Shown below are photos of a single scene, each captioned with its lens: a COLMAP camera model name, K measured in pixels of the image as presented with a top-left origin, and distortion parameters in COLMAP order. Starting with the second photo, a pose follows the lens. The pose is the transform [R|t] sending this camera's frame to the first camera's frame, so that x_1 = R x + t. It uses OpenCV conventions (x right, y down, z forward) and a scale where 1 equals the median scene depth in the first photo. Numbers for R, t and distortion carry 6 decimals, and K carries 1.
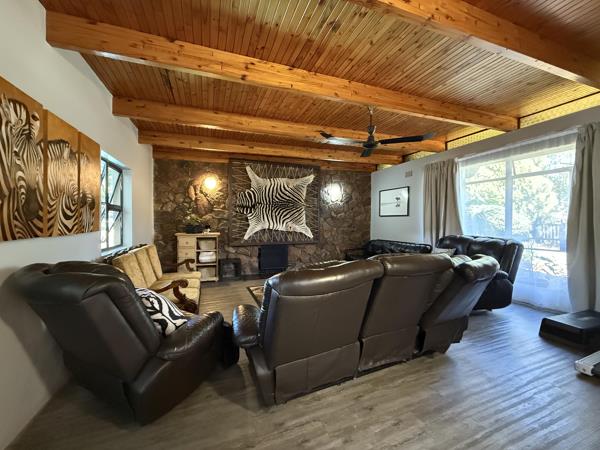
lens RADIAL K [[239.7, 0, 298.4], [0, 239.7, 224.7], [0, 0, 1]] dist [-0.000262, 0.000118]
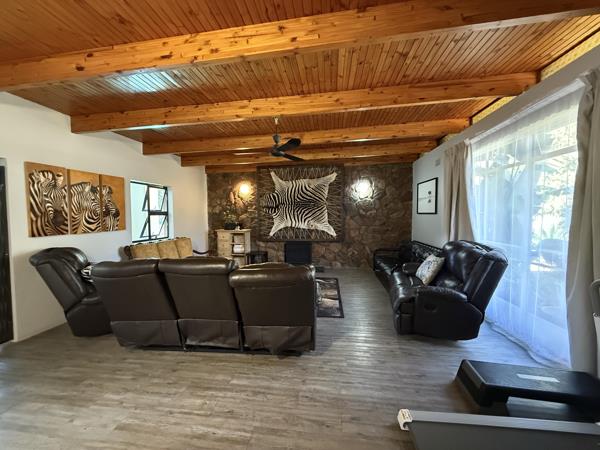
lens RADIAL K [[239.7, 0, 298.4], [0, 239.7, 224.7], [0, 0, 1]] dist [-0.000262, 0.000118]
pose [[0.873656, 0.013025, -0.486370, 0.447428], [0.000852, 0.999599, 0.028300, -0.023454], [0.486544, -0.025139, 0.873294, 0.055282]]
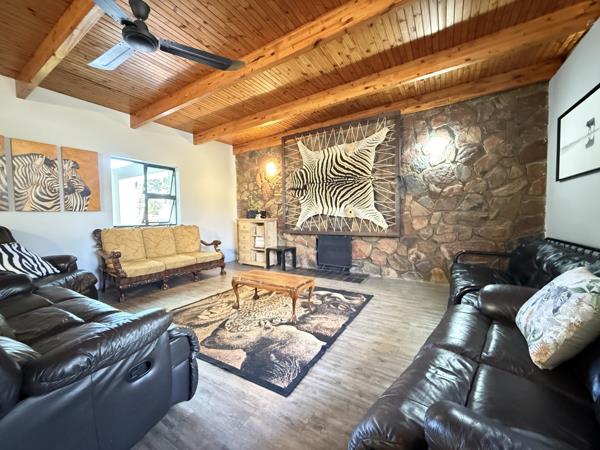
lens RADIAL K [[239.7, 0, 298.4], [0, 239.7, 224.7], [0, 0, 1]] dist [-0.000262, 0.000118]
pose [[0.600424, 0.018870, -0.799459, 0.467378], [0.001769, 0.999688, 0.024925, 0.032532], [0.799680, -0.016380, 0.600203, 0.469346]]
